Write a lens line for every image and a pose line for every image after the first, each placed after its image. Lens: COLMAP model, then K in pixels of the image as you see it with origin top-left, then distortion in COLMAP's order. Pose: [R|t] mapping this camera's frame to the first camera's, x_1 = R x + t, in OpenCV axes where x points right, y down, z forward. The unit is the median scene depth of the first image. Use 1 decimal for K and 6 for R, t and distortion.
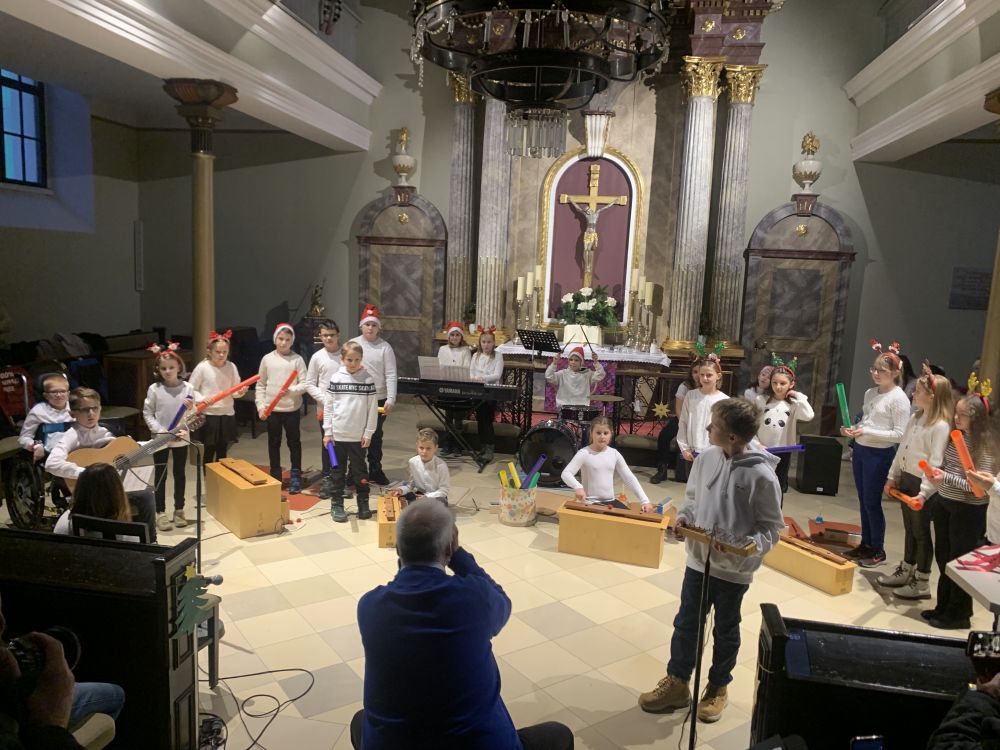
lens RADIAL K [[771.6, 0, 487.2], [0, 771.6, 380.0], [0, 0, 1]] dist [0.034193, -0.035007]
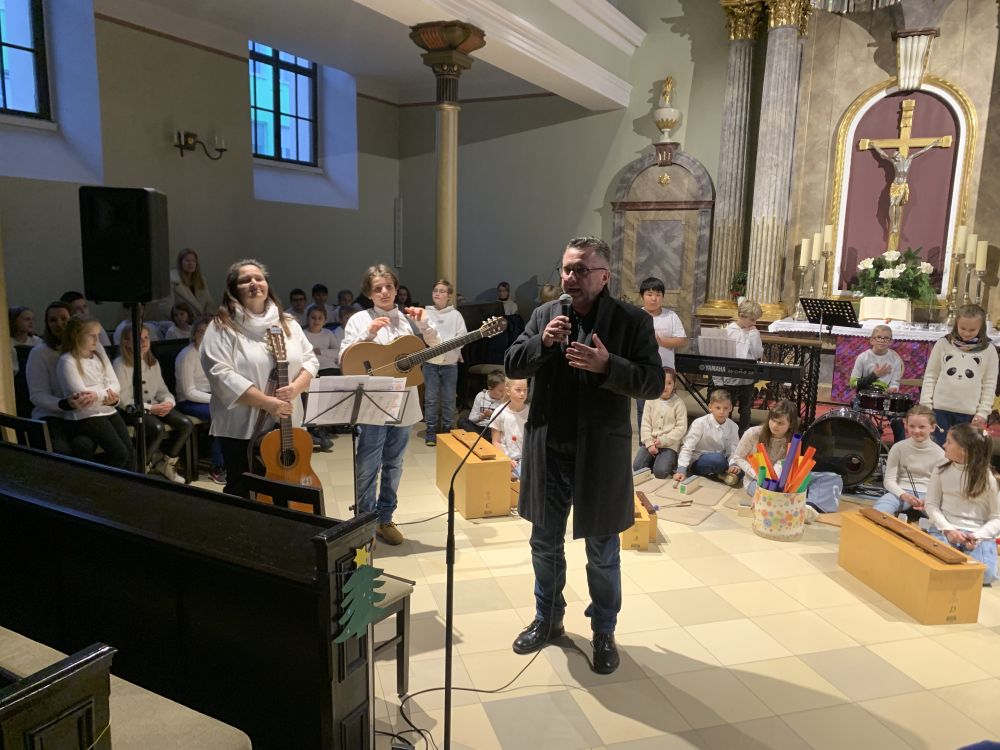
lens RADIAL K [[771.6, 0, 495.7], [0, 771.6, 372.7], [0, 0, 1]] dist [0.034193, -0.035007]
pose [[0.949765, 0.032074, -0.311318, -0.008309], [-0.032487, 0.999465, 0.003861, 0.018318], [0.311275, 0.006447, 0.950298, 0.098396]]
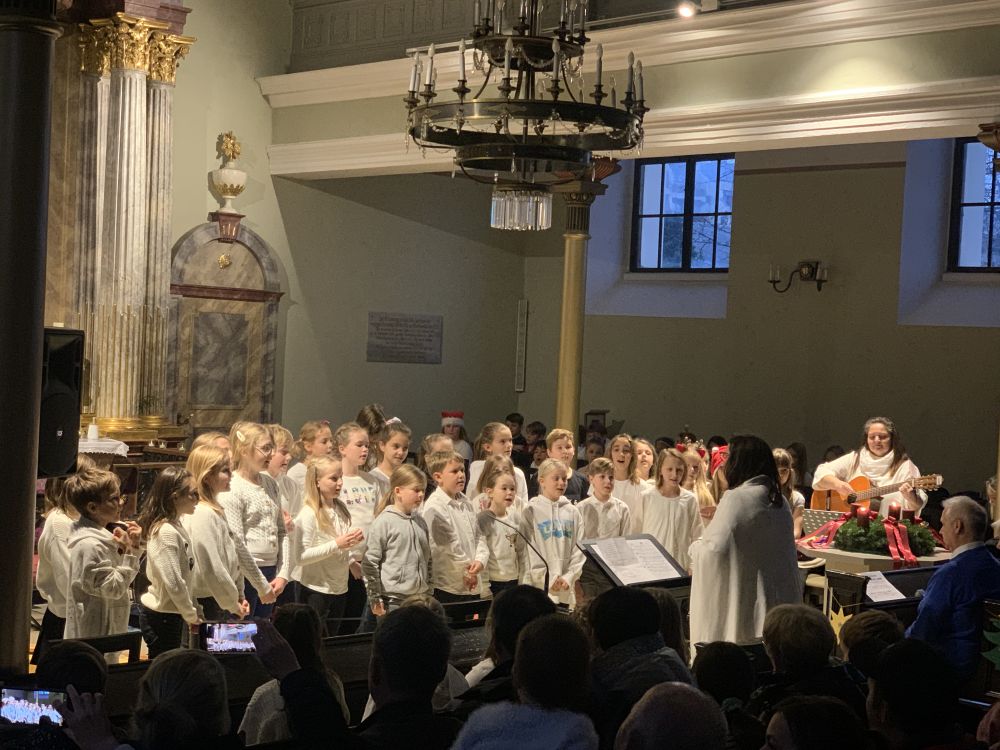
lens RADIAL K [[1614.3, 0, 499.0], [0, 1614.3, 370.4], [0, 0, 1]] dist [0.172161, 0.000000]
pose [[0.579067, -0.026640, 0.814845, -0.697630], [0.093614, 0.995028, -0.033996, -0.012183], [-0.809888, 0.095967, 0.578682, -0.094715]]
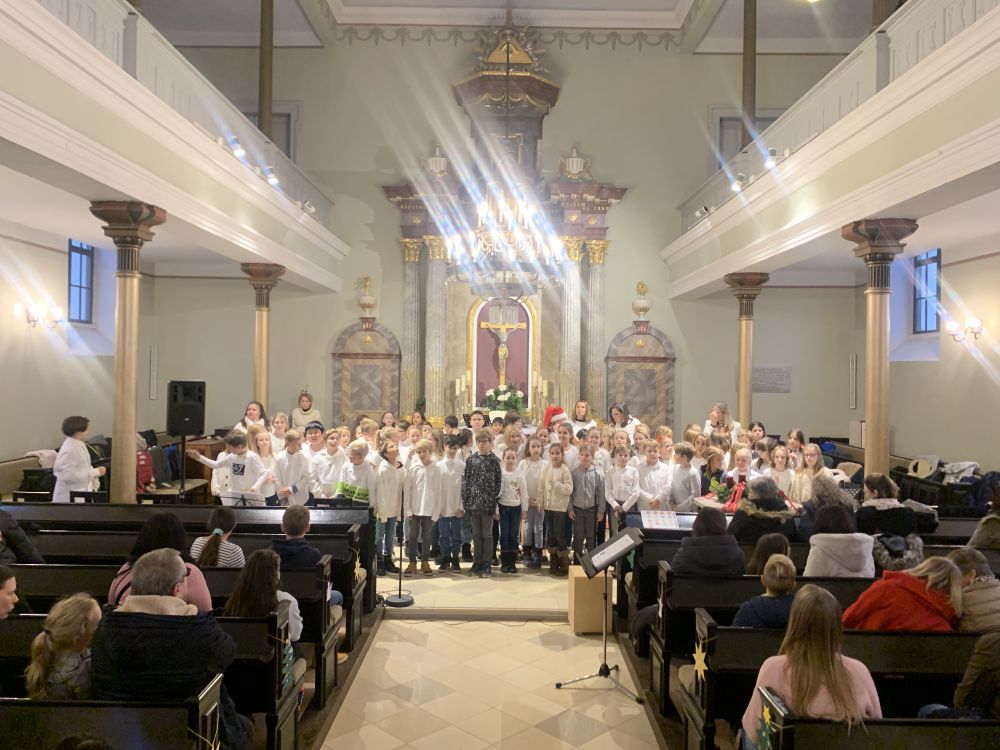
lens RADIAL K [[771.6, 0, 492.2], [0, 771.6, 370.2], [0, 0, 1]] dist [0.034193, -0.035007]
pose [[0.985909, -0.026425, 0.165180, -0.128522], [0.048828, 0.989902, -0.133081, 0.043687], [-0.159995, 0.139272, 0.977244, -0.412744]]
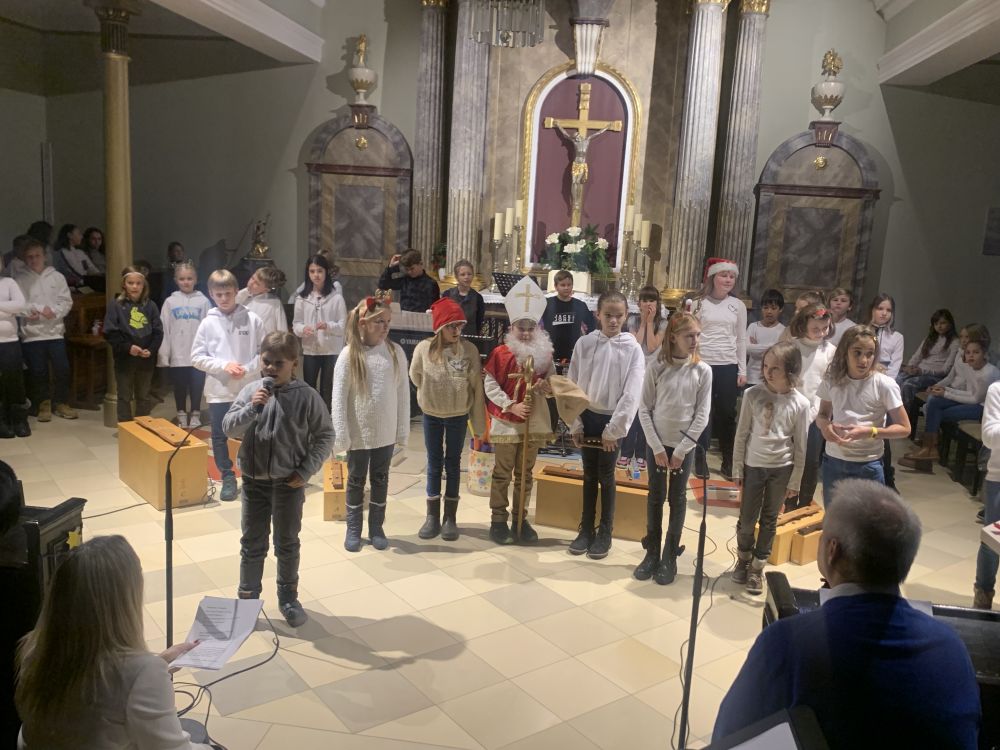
lens RADIAL K [[872.9, 0, 503.1], [0, 872.9, 373.0], [0, 0, 1]] dist [0.046102, -0.072081]
pose [[0.999051, 0.005198, 0.043235, 0.007660], [-0.006606, 0.999450, 0.032488, 0.012793], [-0.043042, -0.032743, 0.998537, 0.021572]]
